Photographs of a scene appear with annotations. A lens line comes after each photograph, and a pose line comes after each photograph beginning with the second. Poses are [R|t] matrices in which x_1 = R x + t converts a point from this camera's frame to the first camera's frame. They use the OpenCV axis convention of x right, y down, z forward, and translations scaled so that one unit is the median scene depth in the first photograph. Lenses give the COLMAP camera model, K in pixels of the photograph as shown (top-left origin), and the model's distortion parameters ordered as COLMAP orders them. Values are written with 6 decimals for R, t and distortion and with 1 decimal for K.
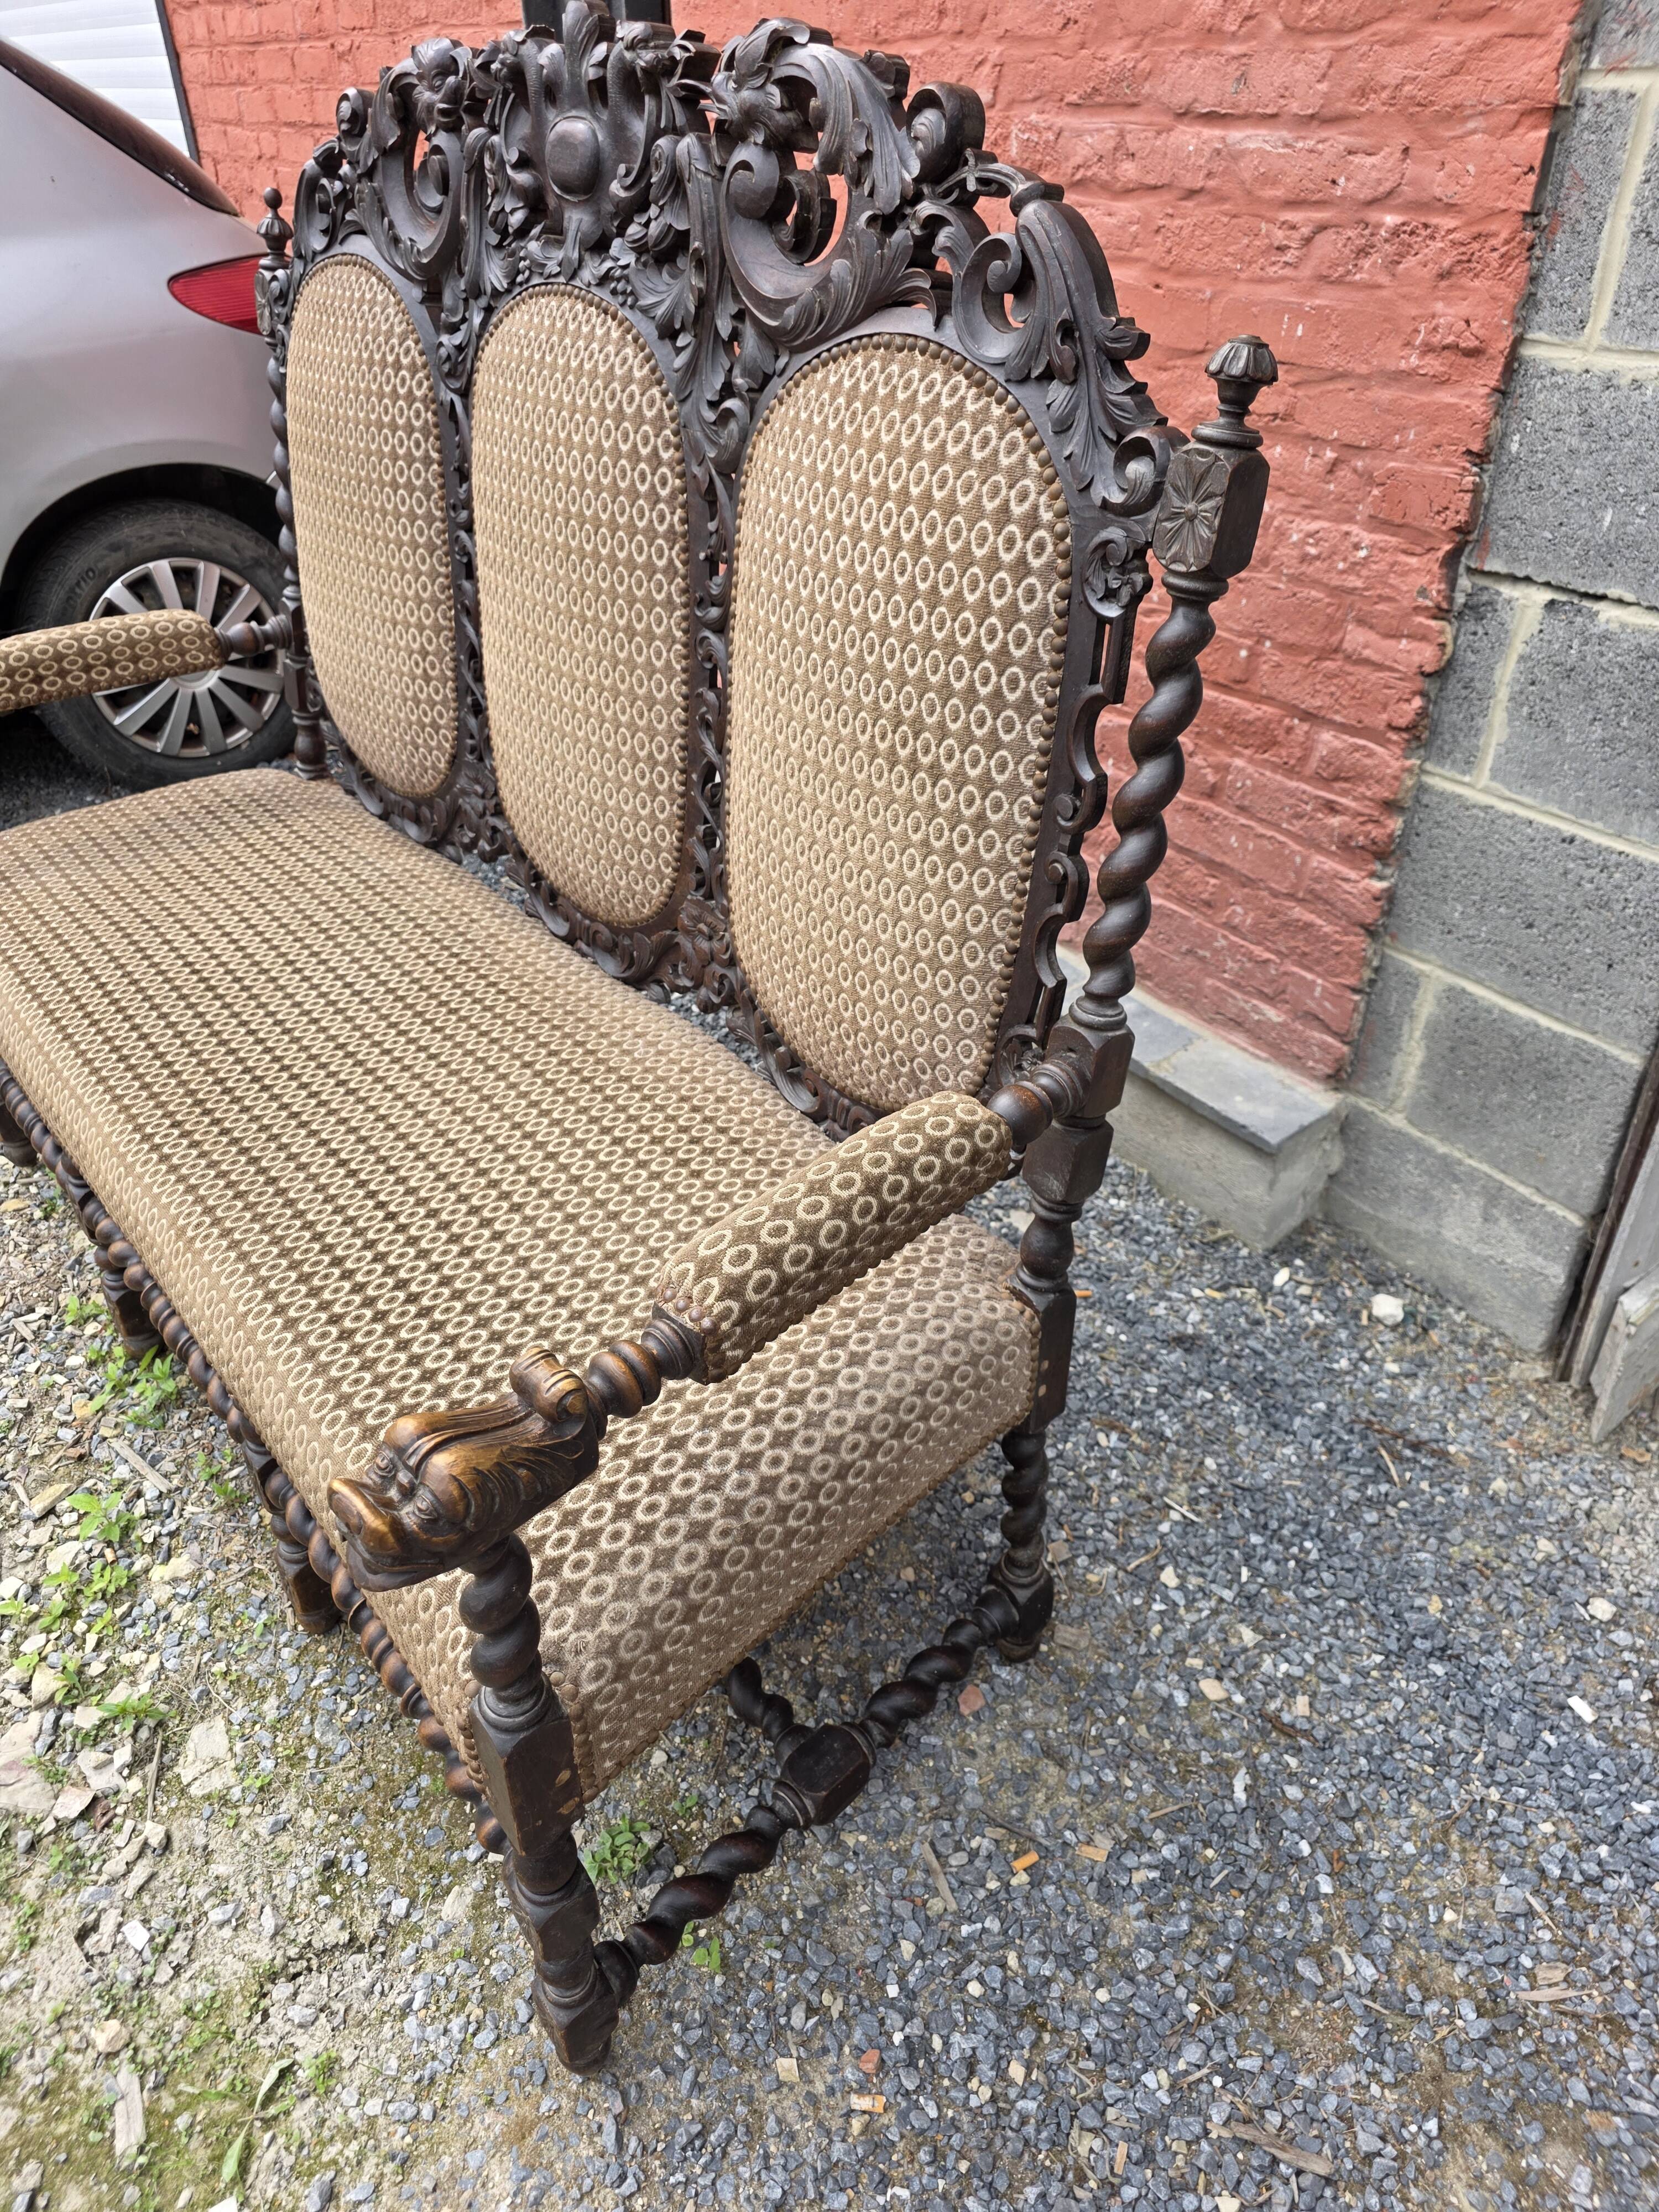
lens RADIAL K [[1508.2, 0, 806.7], [0, 1508.2, 1106.9], [0, 0, 1]] dist [0.023411, -0.017496]
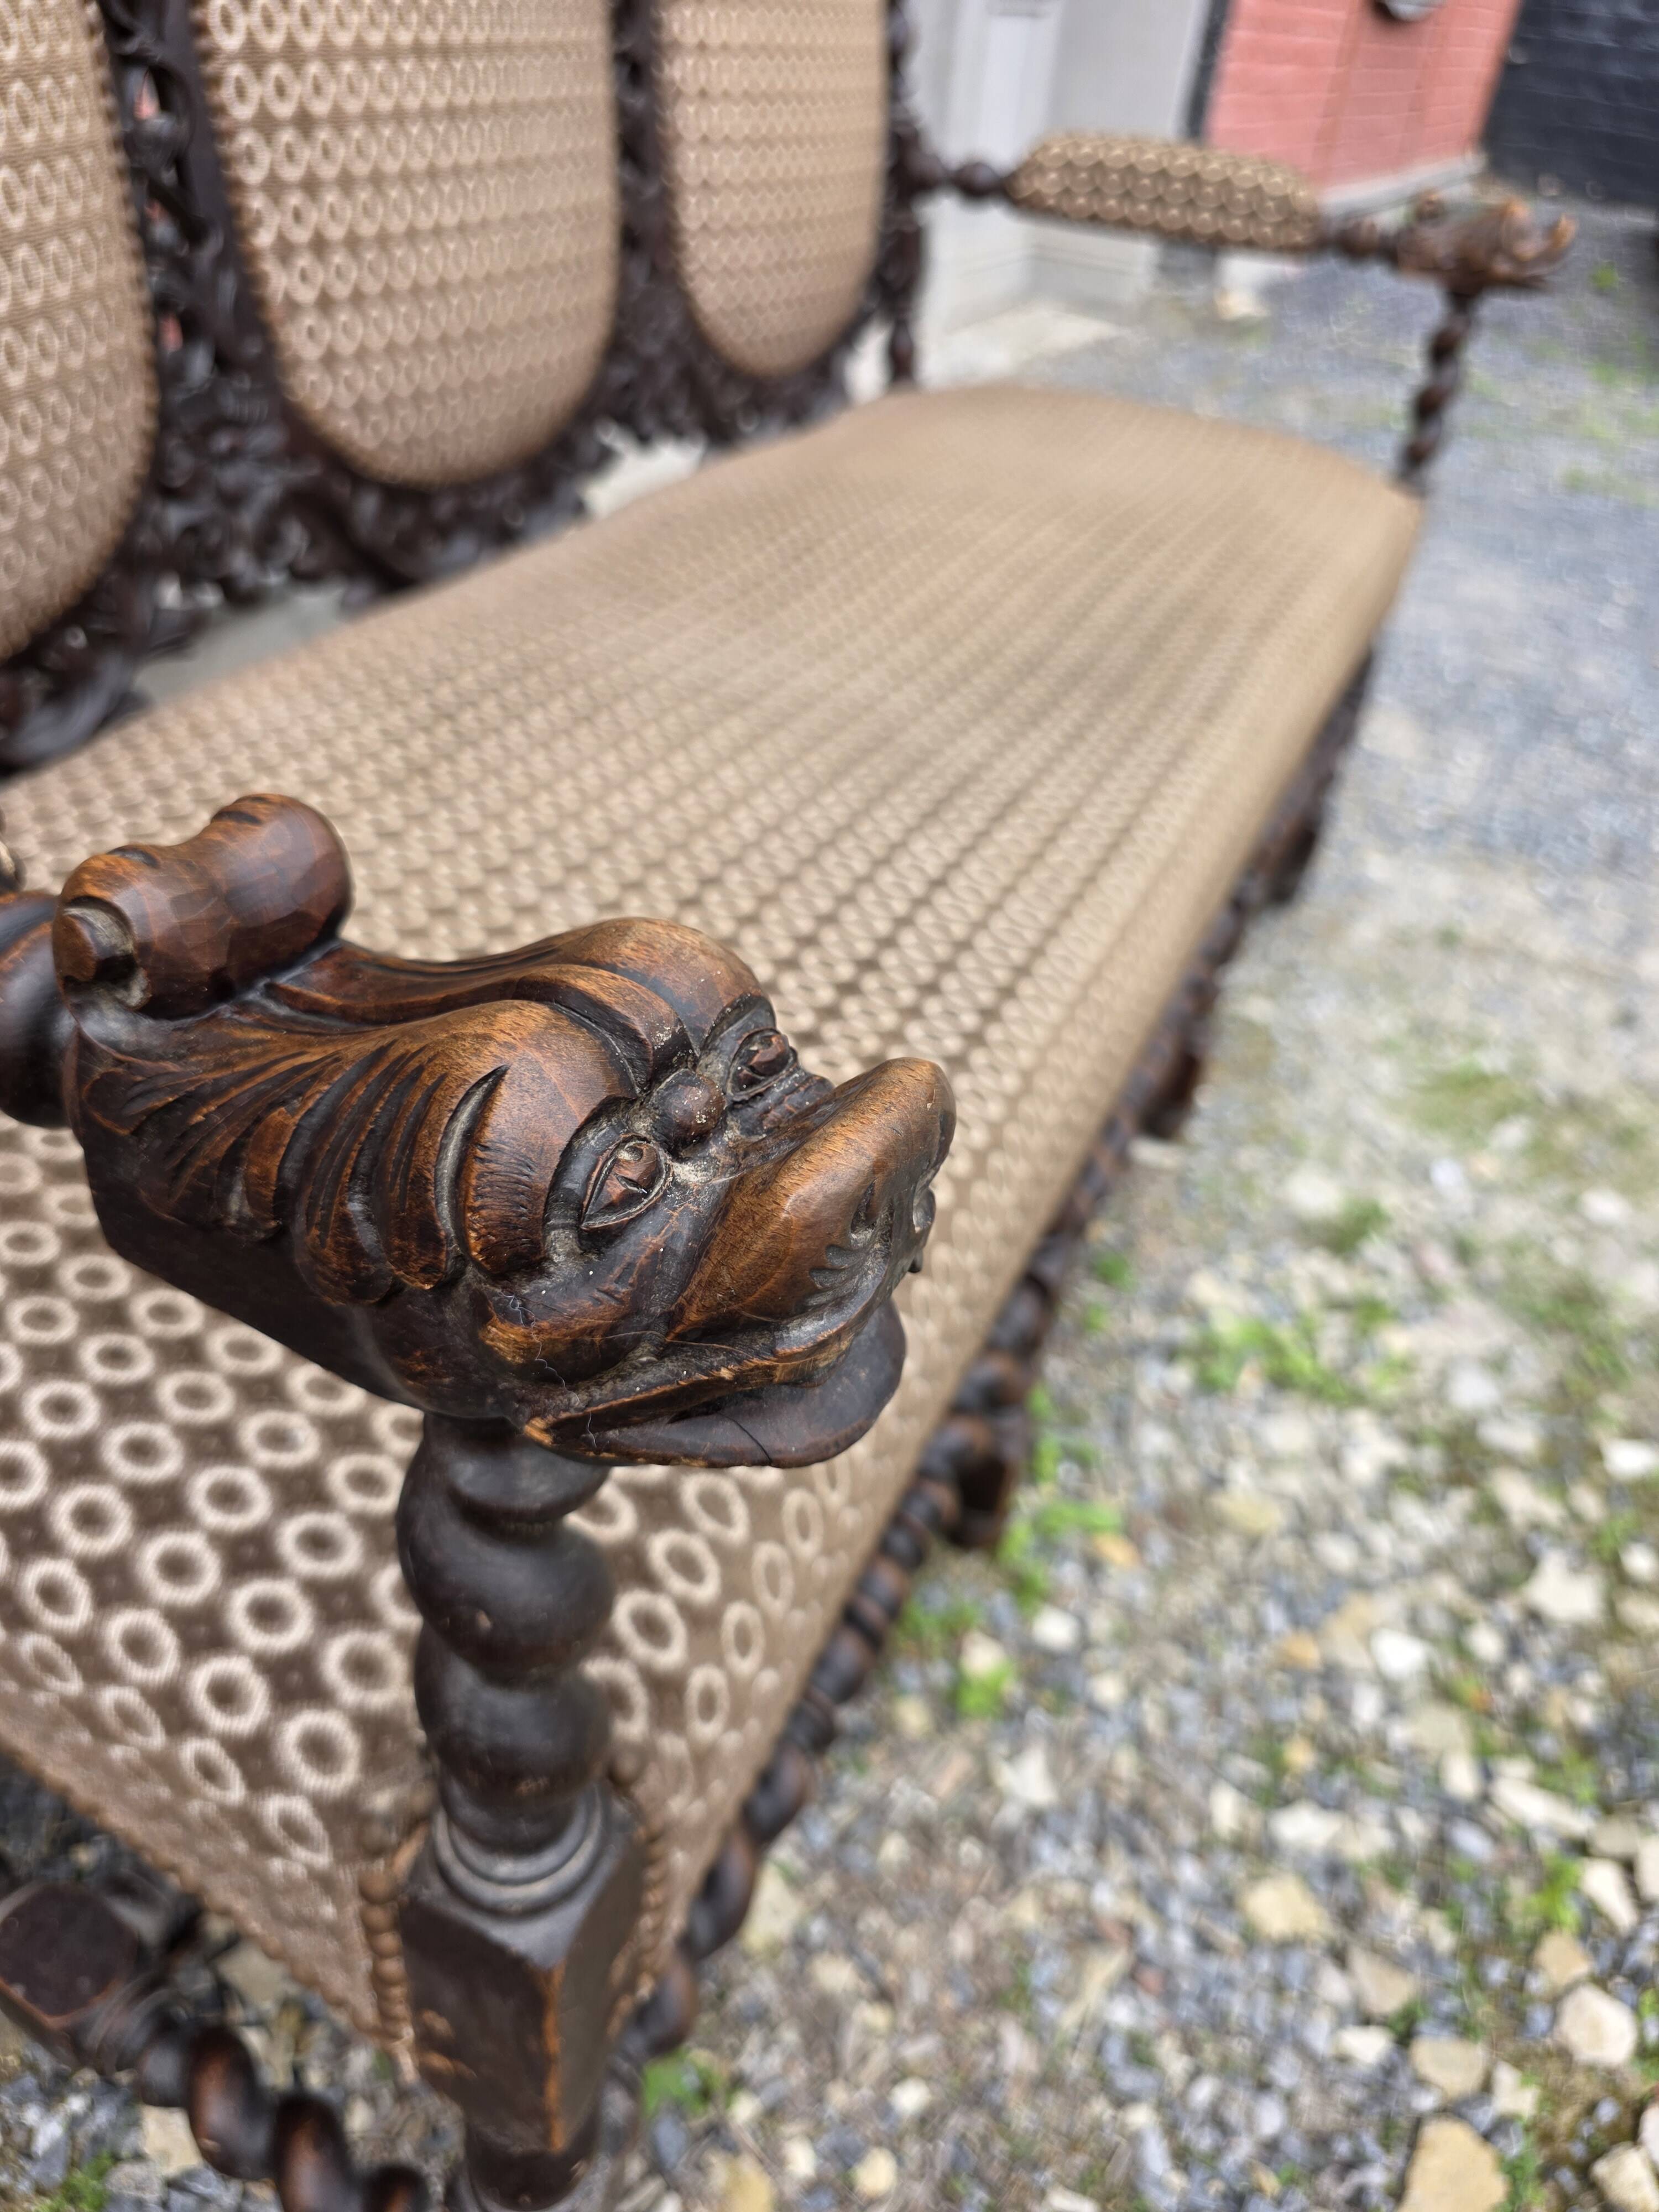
lens RADIAL K [[1563.3, 0, 821.7], [0, 1563.3, 1106.8], [0, 0, 1]] dist [-0.013101, -0.000584]
pose [[-0.439201, -0.560504, 0.702095, -1.008637], [0.437195, 0.549375, 0.712073, -0.482894], [-0.784833, 0.619696, 0.003764, 1.326670]]
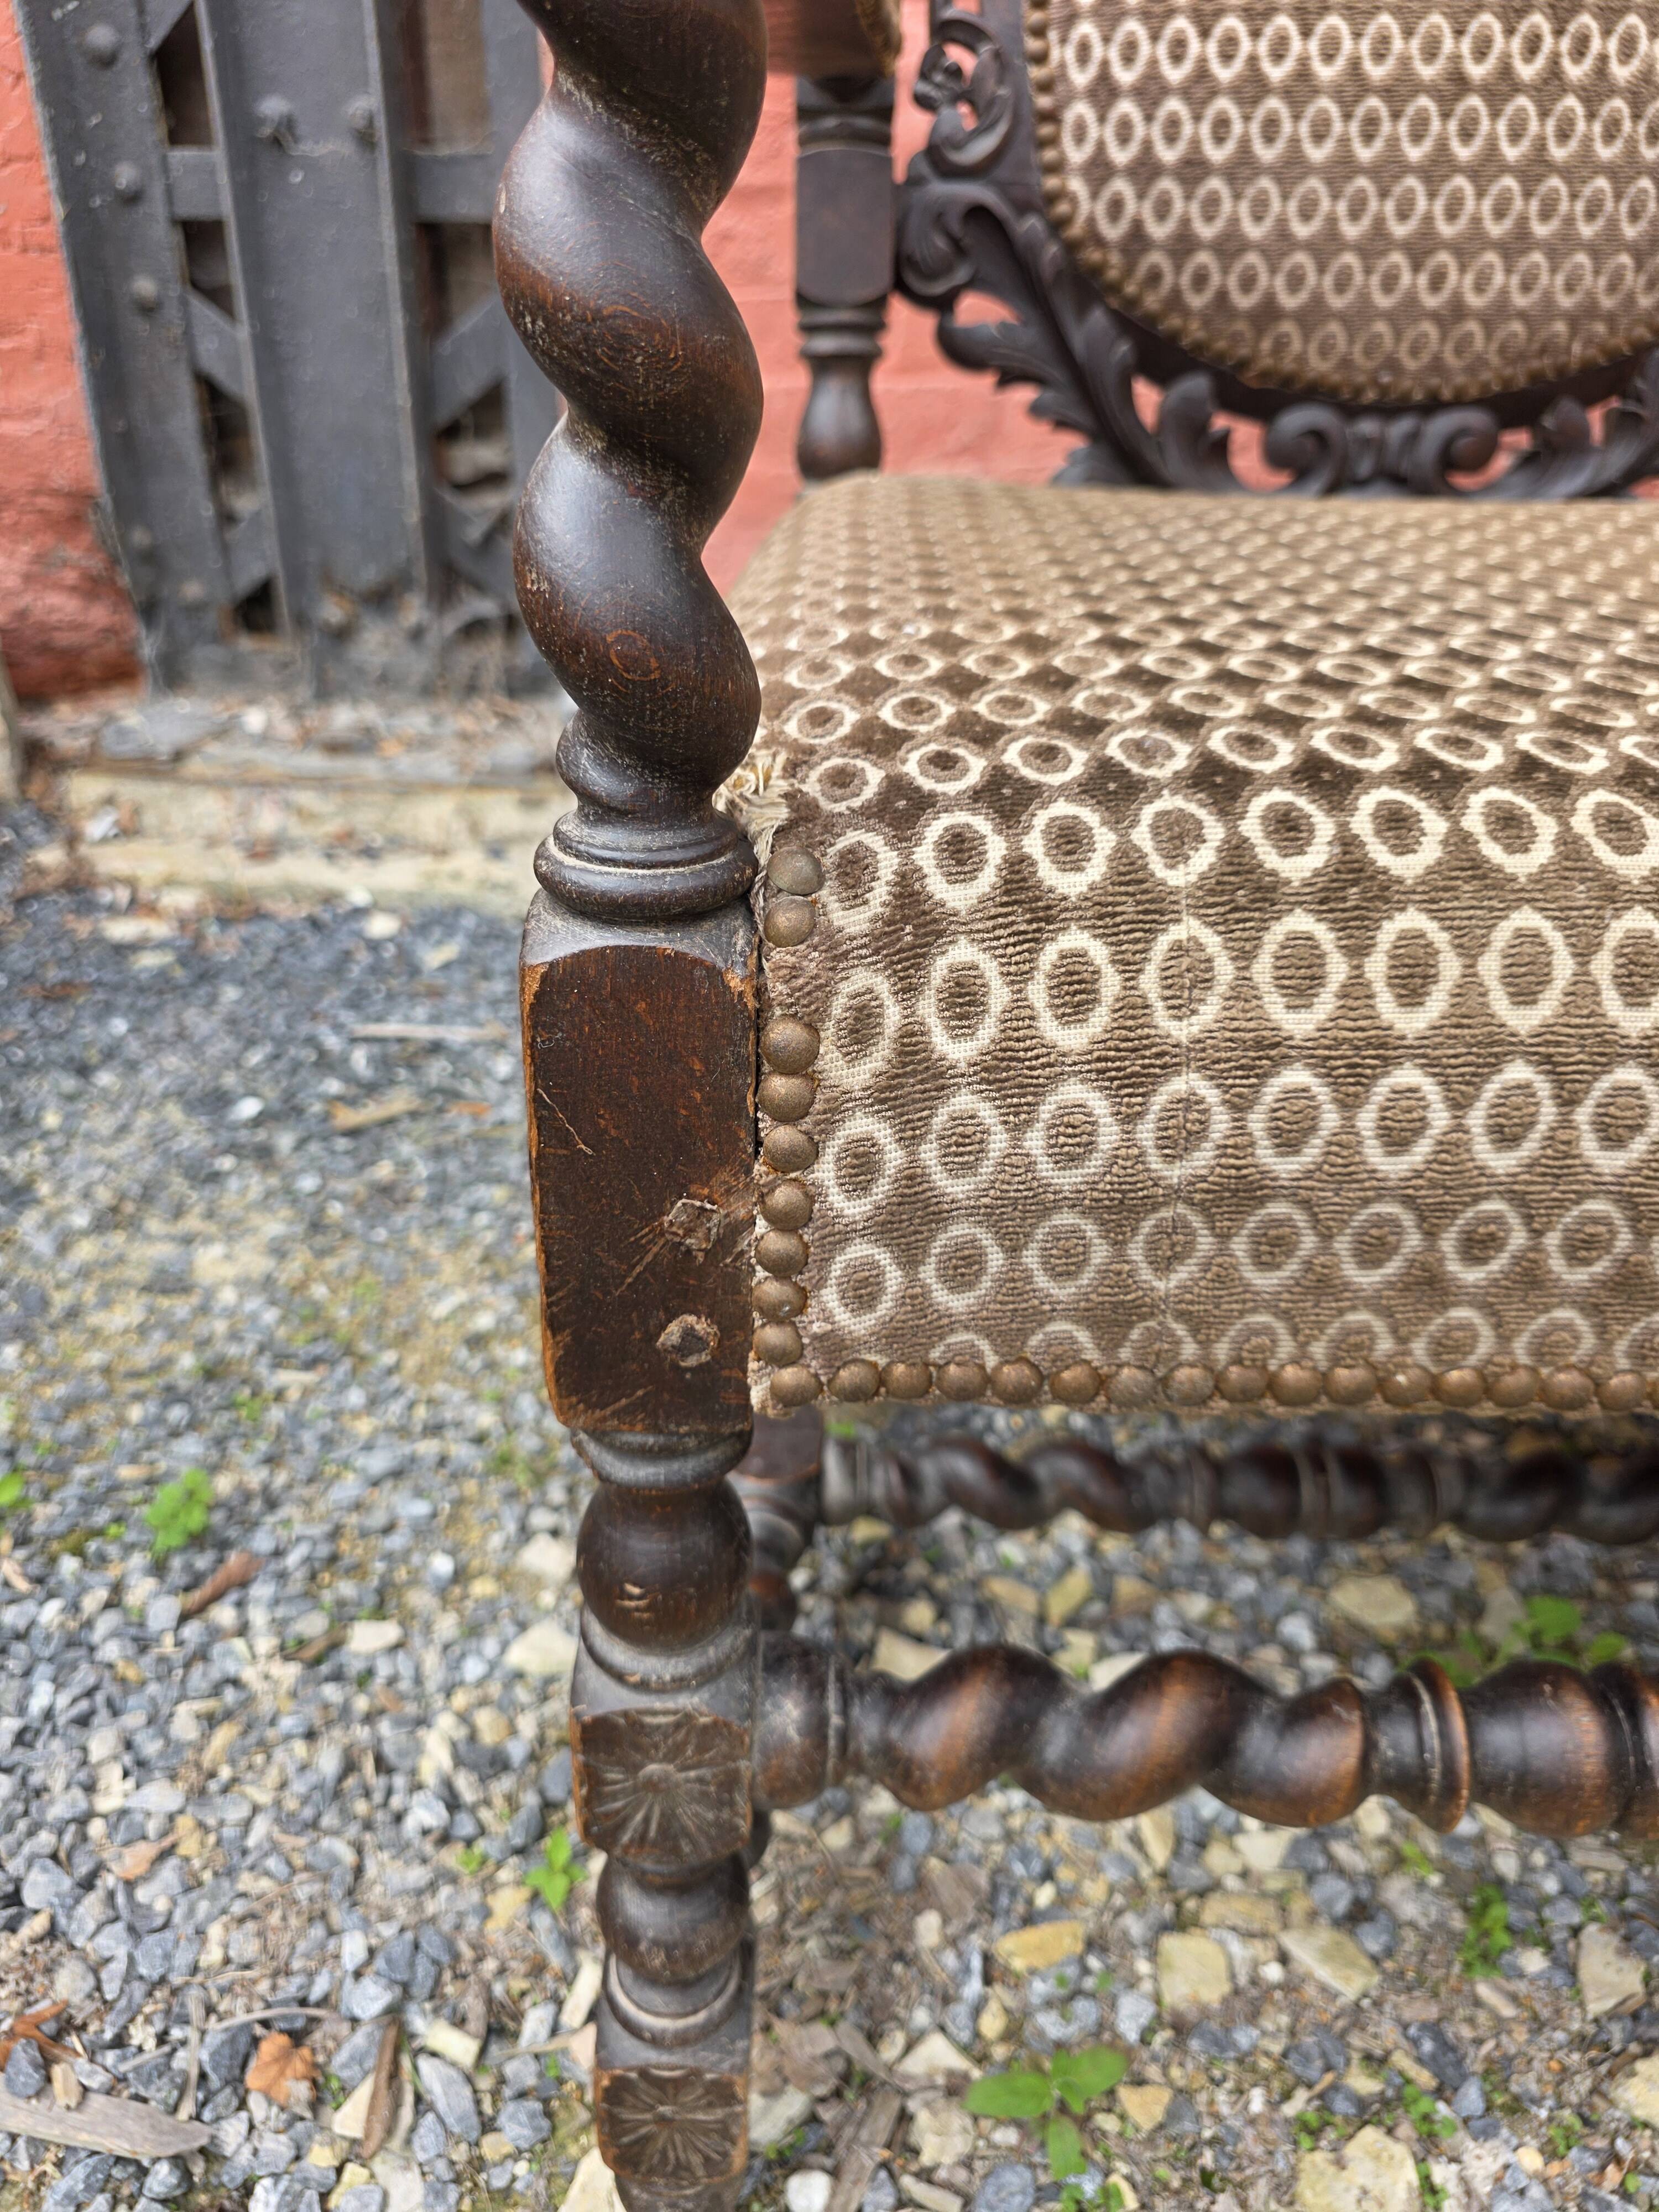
lens RADIAL K [[1551.6, 0, 796.8], [0, 1551.6, 1089.0], [0, 0, 1]] dist [-0.007468, -0.001583]
pose [[0.650012, -0.330710, 0.684189, -1.011399], [0.411636, 0.910041, 0.048804, -0.202619], [-0.638780, 0.249914, 0.727670, 1.280368]]
